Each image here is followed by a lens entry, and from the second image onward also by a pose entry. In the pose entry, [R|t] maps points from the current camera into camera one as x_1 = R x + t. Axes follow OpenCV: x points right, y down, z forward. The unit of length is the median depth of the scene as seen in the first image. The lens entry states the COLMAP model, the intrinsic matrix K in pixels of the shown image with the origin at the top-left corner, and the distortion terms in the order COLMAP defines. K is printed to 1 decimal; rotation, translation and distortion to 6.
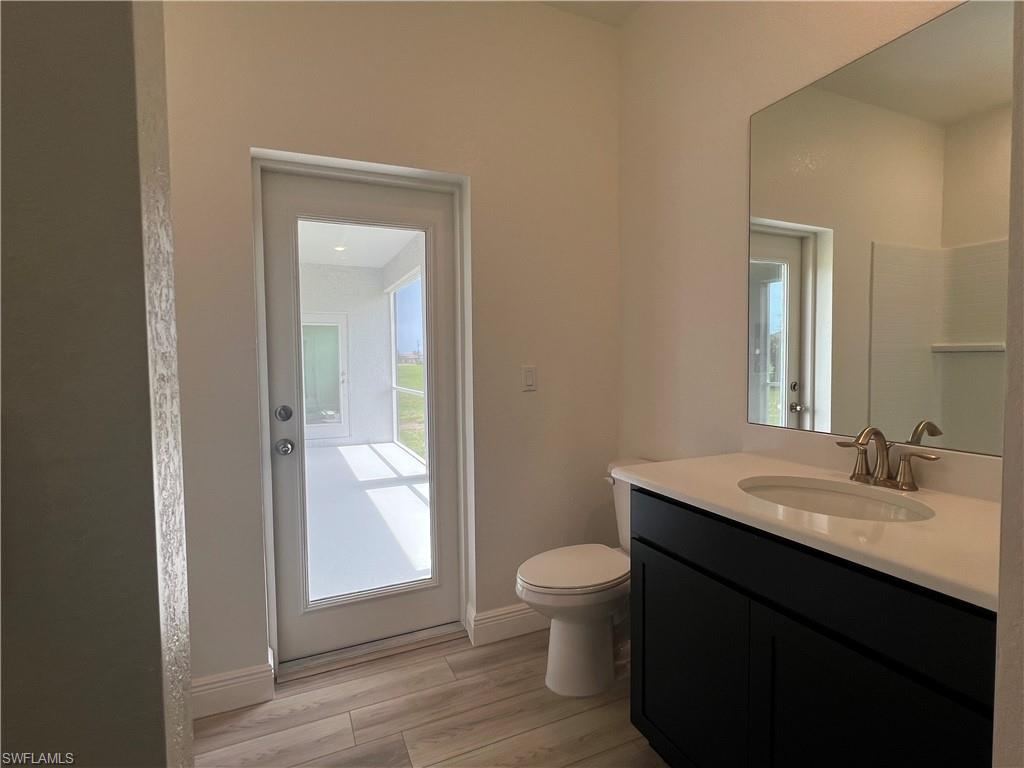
lens RADIAL K [[502.8, 0, 512.0], [0, 502.8, 384.0], [0, 0, 1]] dist [-0.005555, -0.000064]
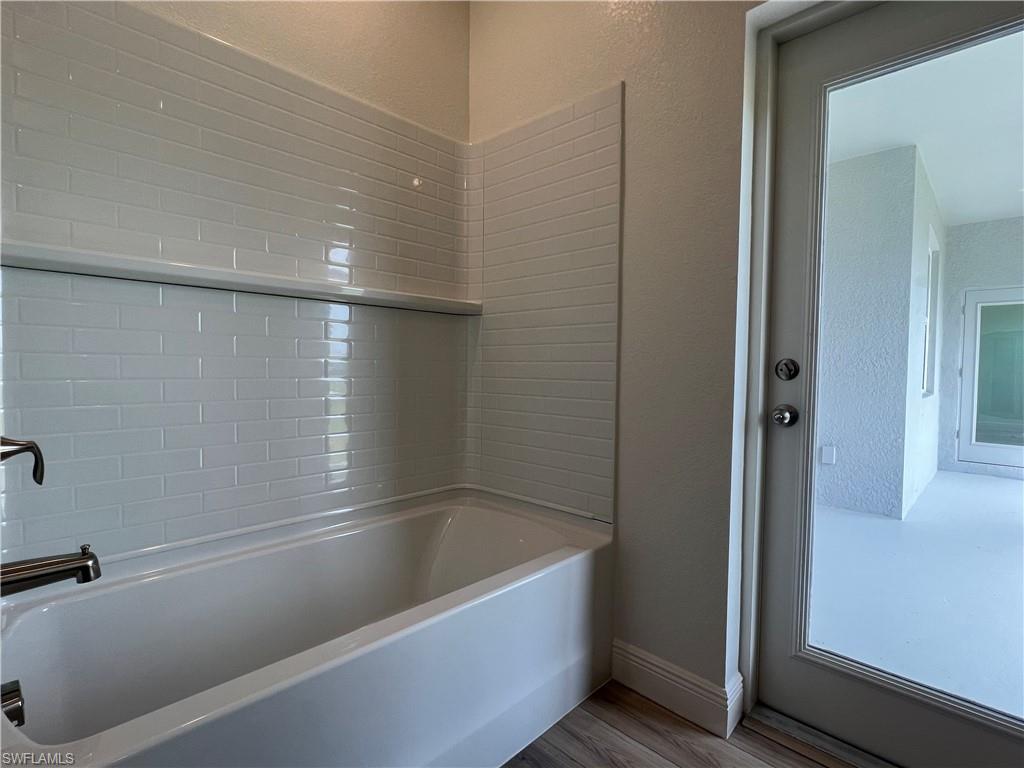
lens RADIAL K [[502.8, 0, 512.0], [0, 502.8, 384.0], [0, 0, 1]] dist [-0.005555, -0.000064]
pose [[0.359843, 0.047017, -0.931827, 0.080405], [-0.069750, 0.997290, 0.023384, 0.088351], [0.930402, 0.056581, 0.362148, 0.357101]]
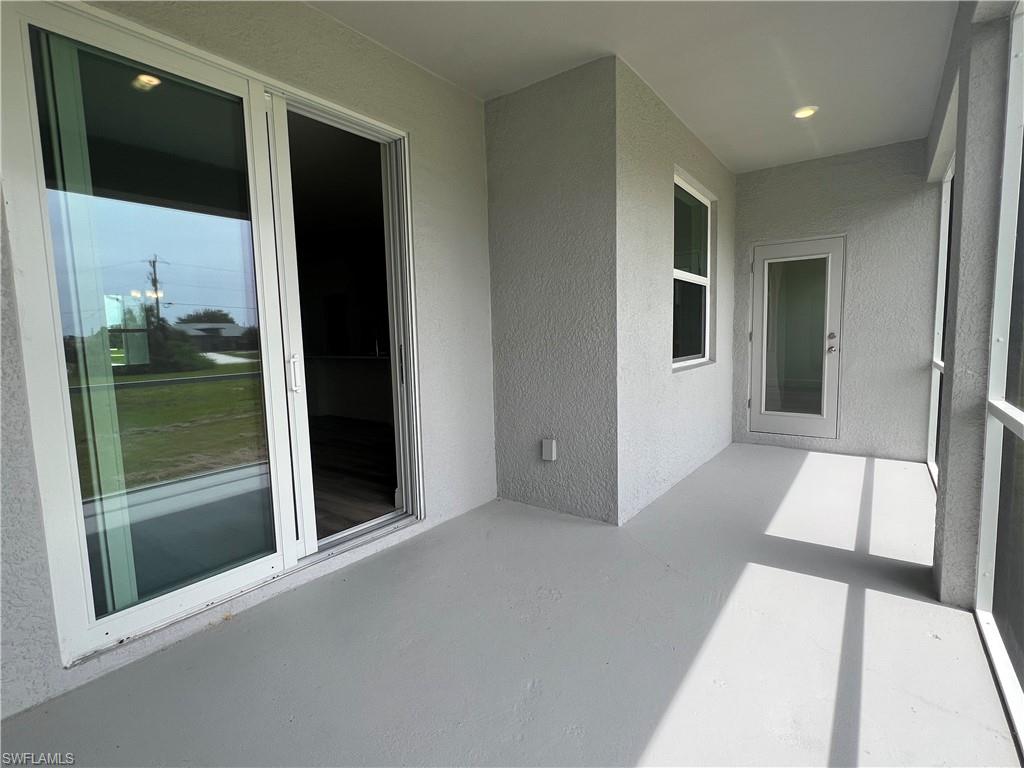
lens RADIAL K [[502.8, 0, 512.0], [0, 502.8, 384.0], [0, 0, 1]] dist [-0.005555, -0.000064]
pose [[0.485560, 0.083461, -0.870210, 0.047107], [-0.027427, 0.996397, 0.080260, -0.003013], [0.873773, -0.015103, 0.486099, 1.246942]]
